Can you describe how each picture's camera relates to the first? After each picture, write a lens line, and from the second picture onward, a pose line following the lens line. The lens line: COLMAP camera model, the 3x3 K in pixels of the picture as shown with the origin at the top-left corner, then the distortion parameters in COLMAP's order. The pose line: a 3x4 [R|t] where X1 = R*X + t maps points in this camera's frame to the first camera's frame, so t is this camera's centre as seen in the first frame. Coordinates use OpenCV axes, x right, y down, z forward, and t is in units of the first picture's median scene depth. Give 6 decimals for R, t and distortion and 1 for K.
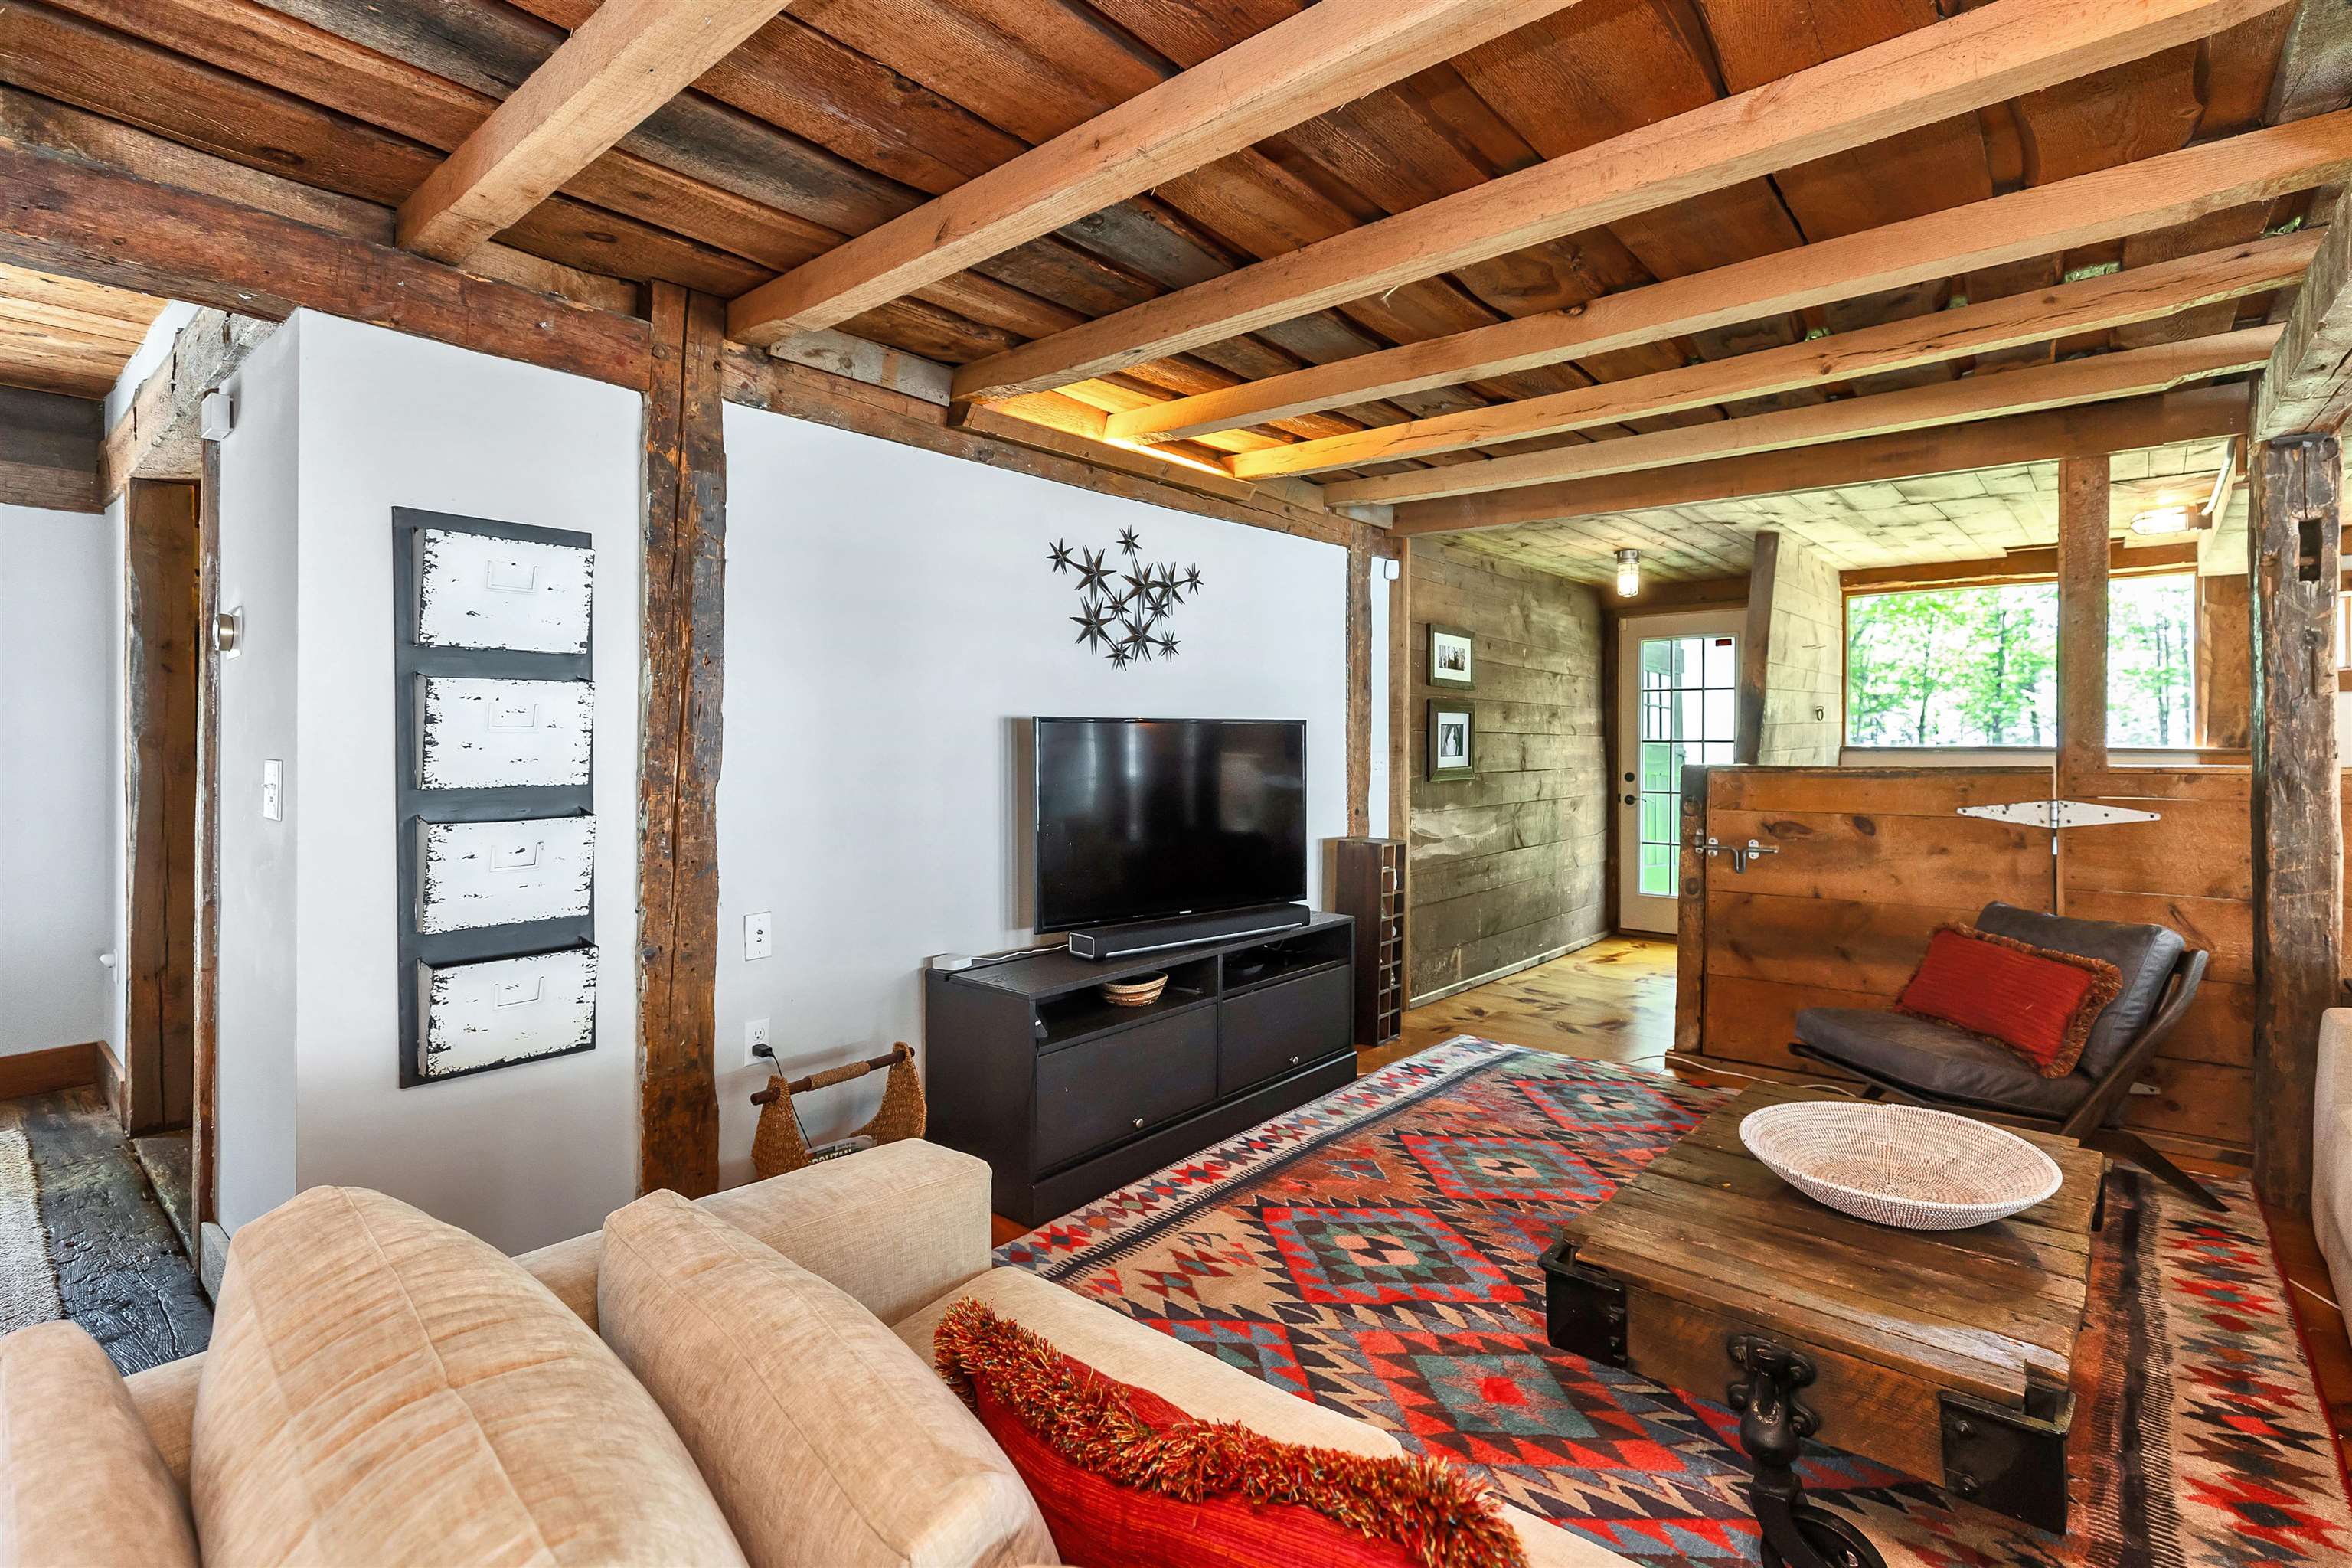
lens RADIAL K [[1100.8, 0, 1181.5], [0, 1100.8, 745.2], [0, 0, 1]] dist [0.001427, -0.000026]
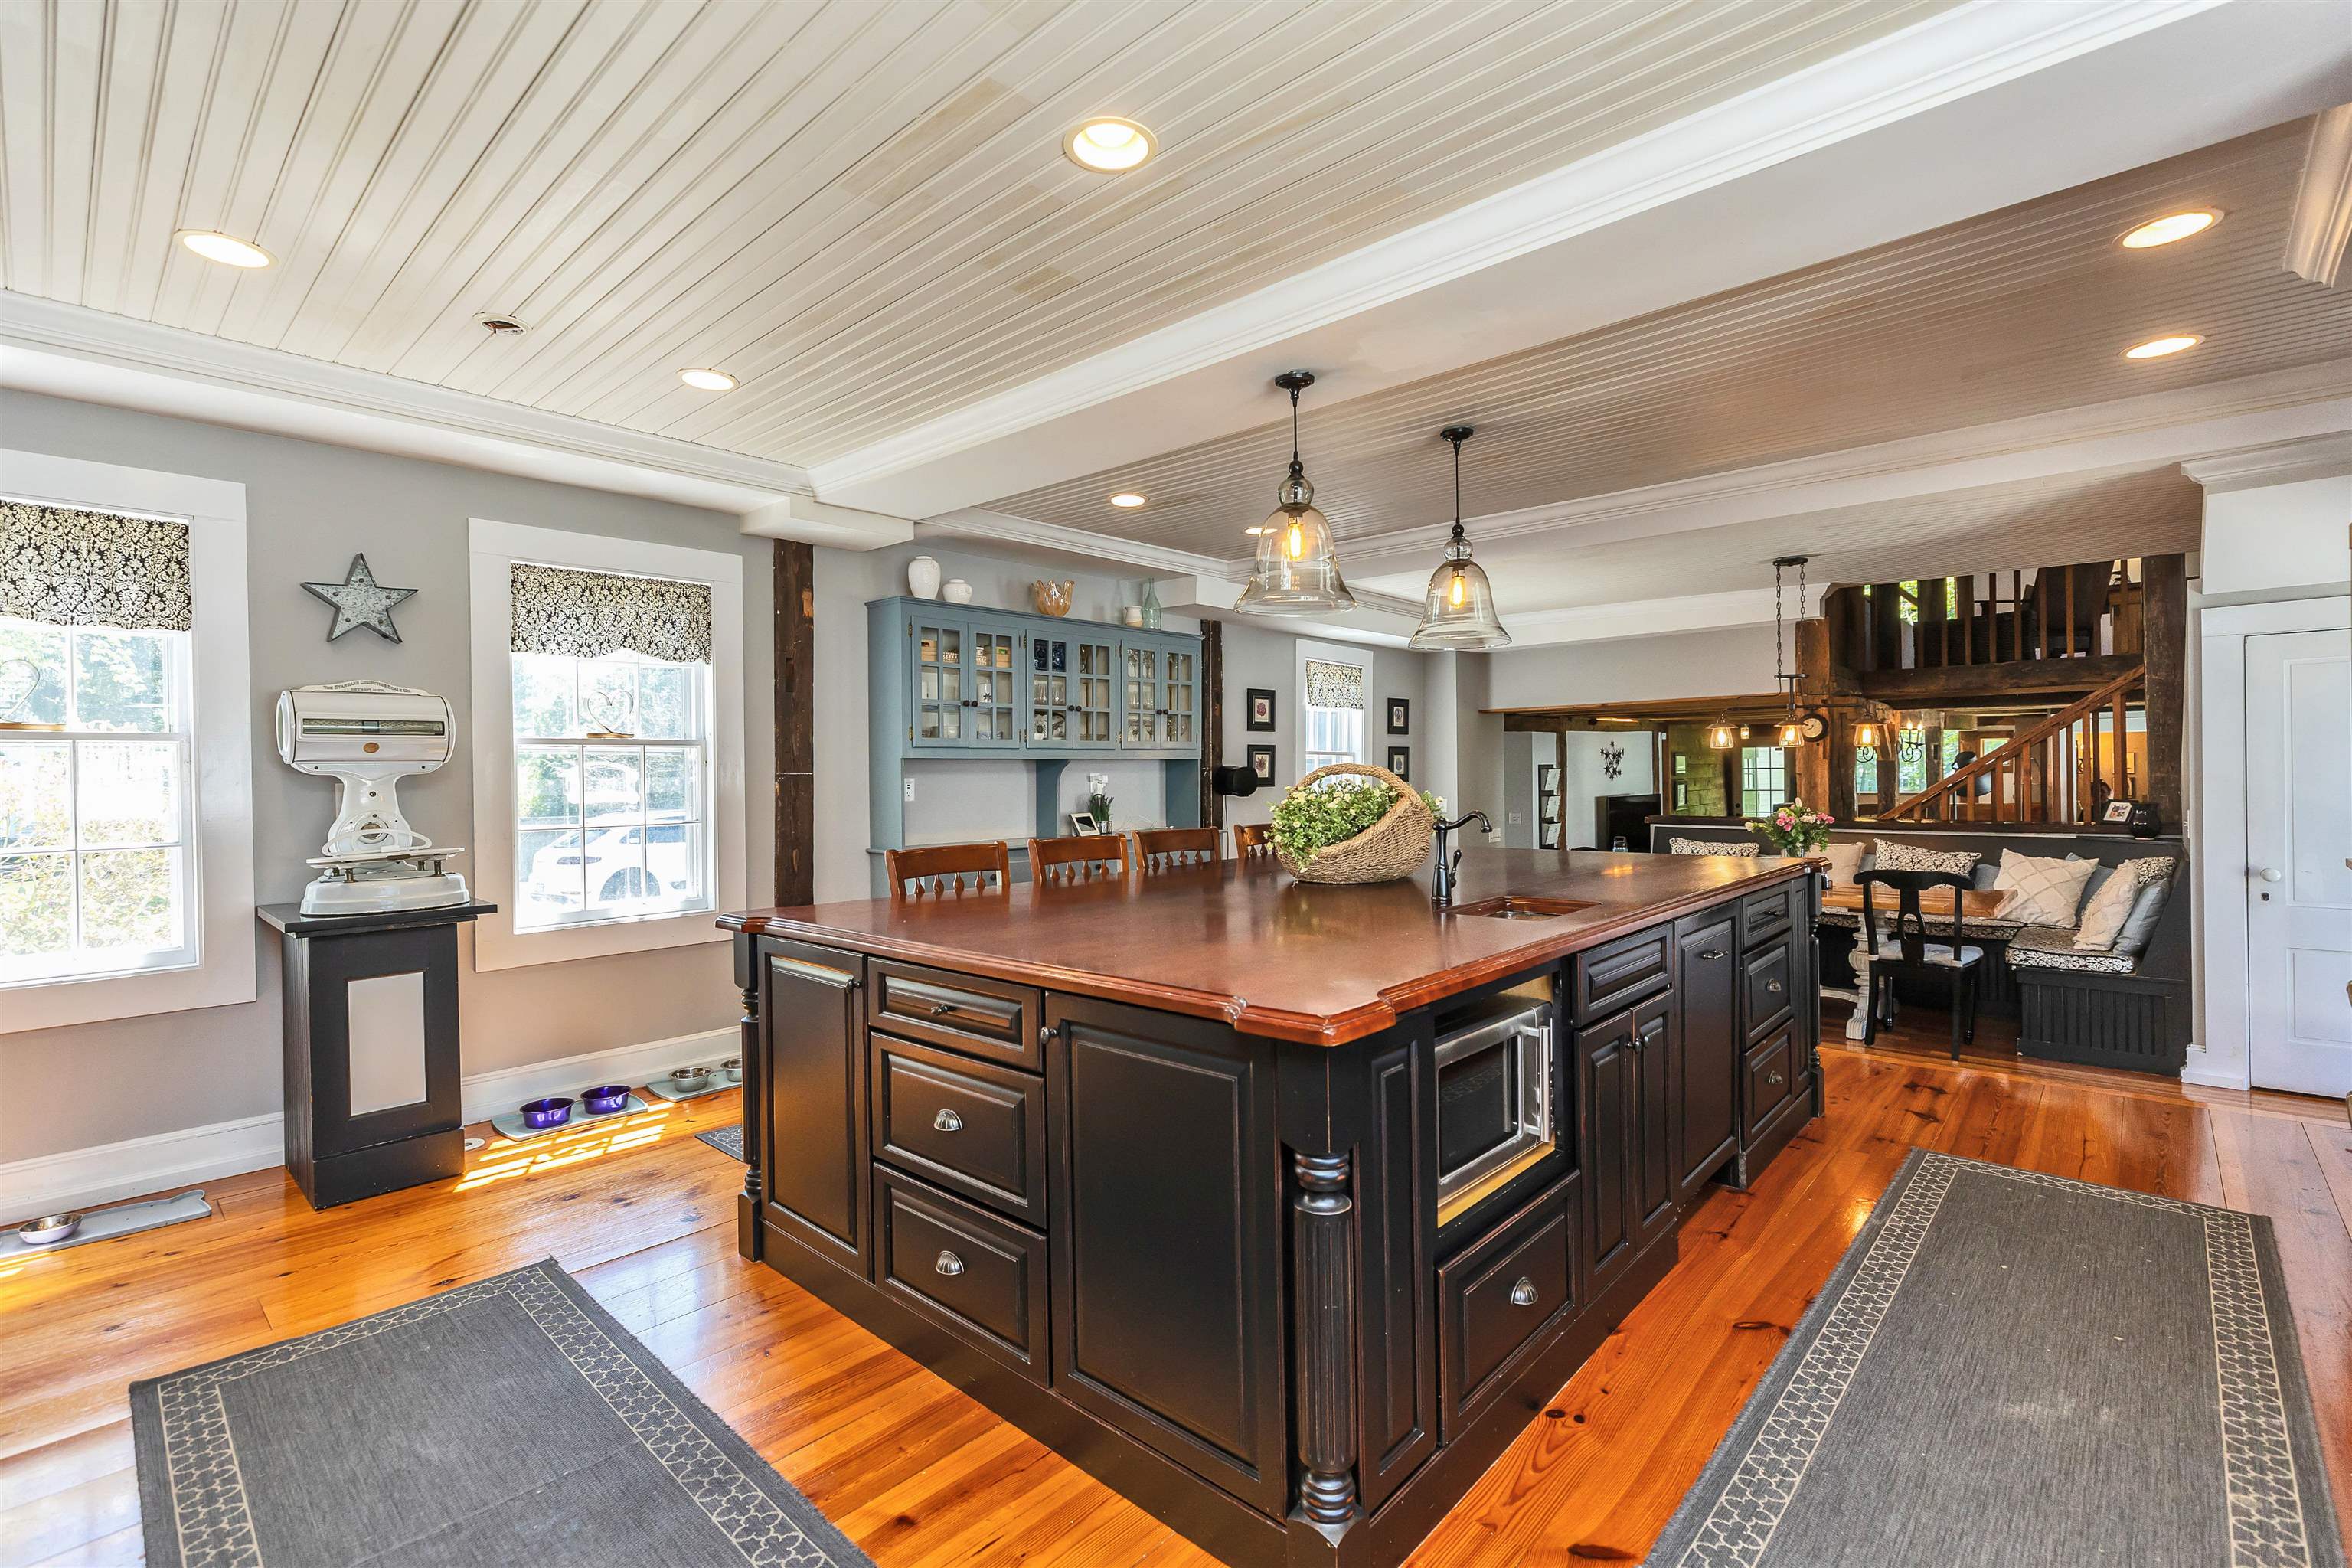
lens RADIAL K [[1049.5, 0, 1180.7], [0, 1049.5, 784.4], [0, 0, 1]] dist [0.000839, 0.000103]
pose [[0.999304, -0.020142, -0.031404, -1.270033], [0.020516, 0.999722, 0.011631, -0.121030], [0.031161, -0.012267, 0.999439, -2.283921]]
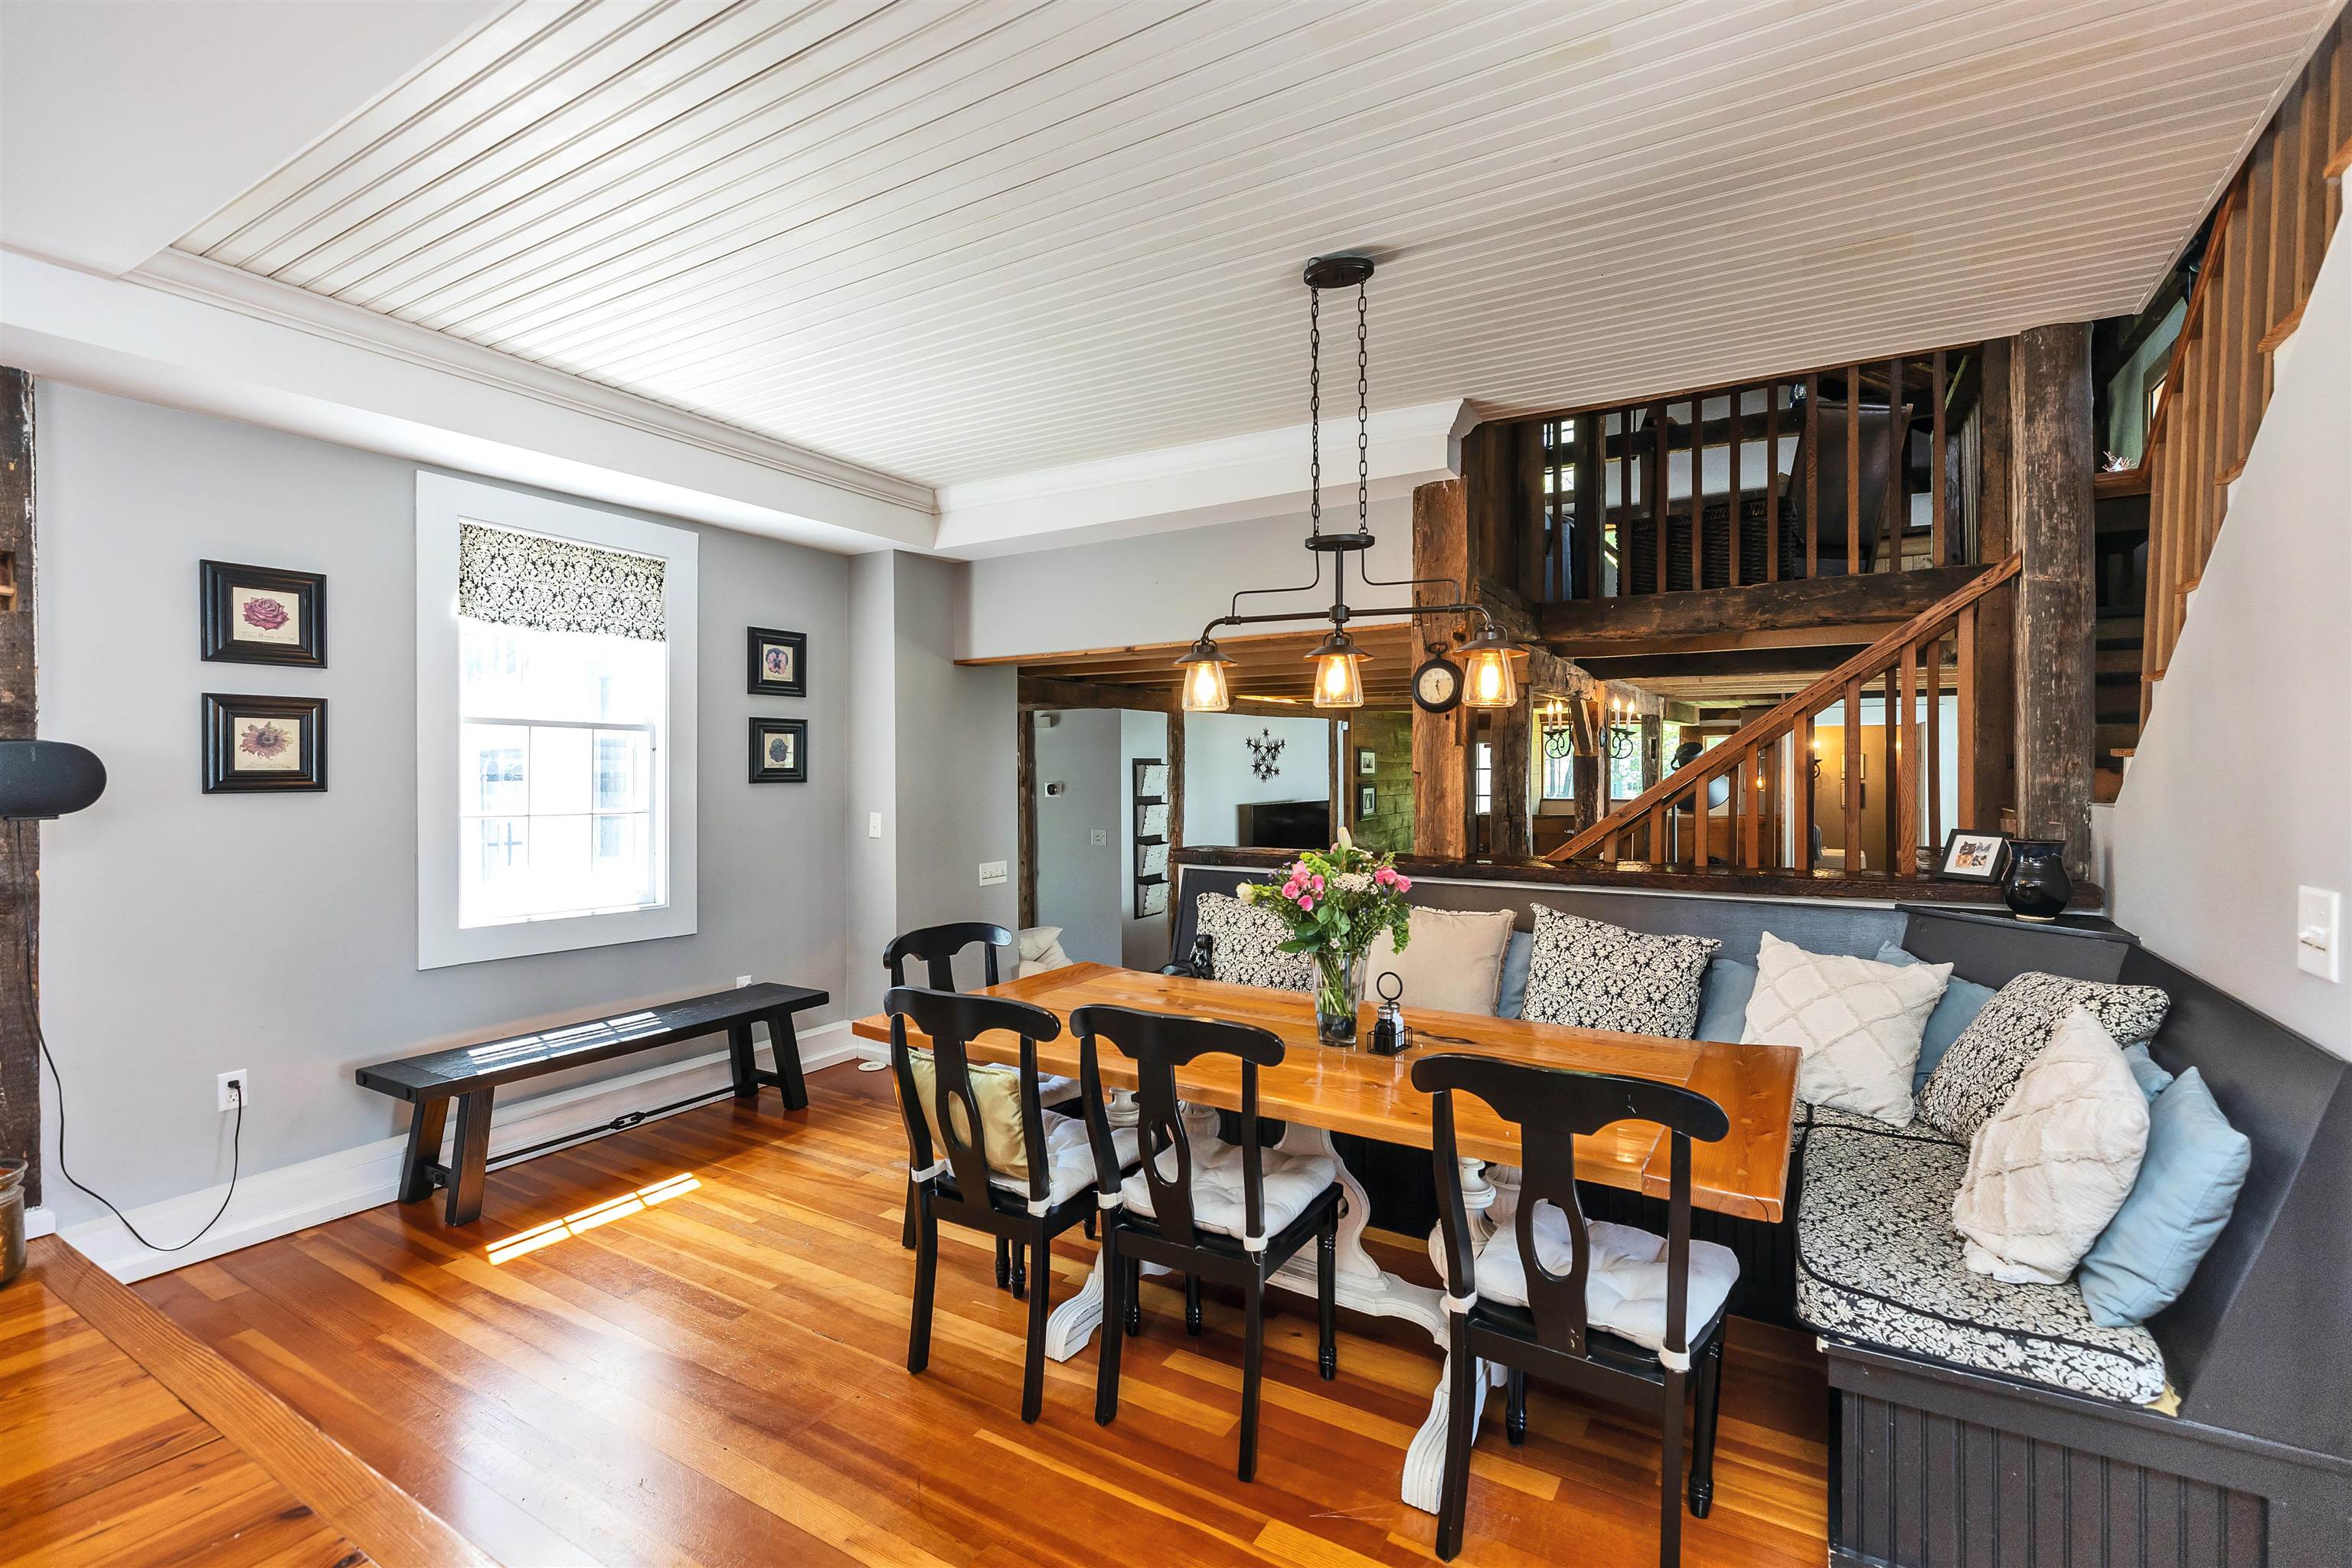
lens RADIAL K [[1050.3, 0, 1196.5], [0, 1050.3, 792.7], [0, 0, 1]] dist [0.002937, 0.000280]
pose [[0.984362, -0.015451, 0.175479, -0.621370], [0.011417, 0.999647, 0.023974, -0.103095], [-0.175787, -0.021595, 0.984191, -1.344477]]
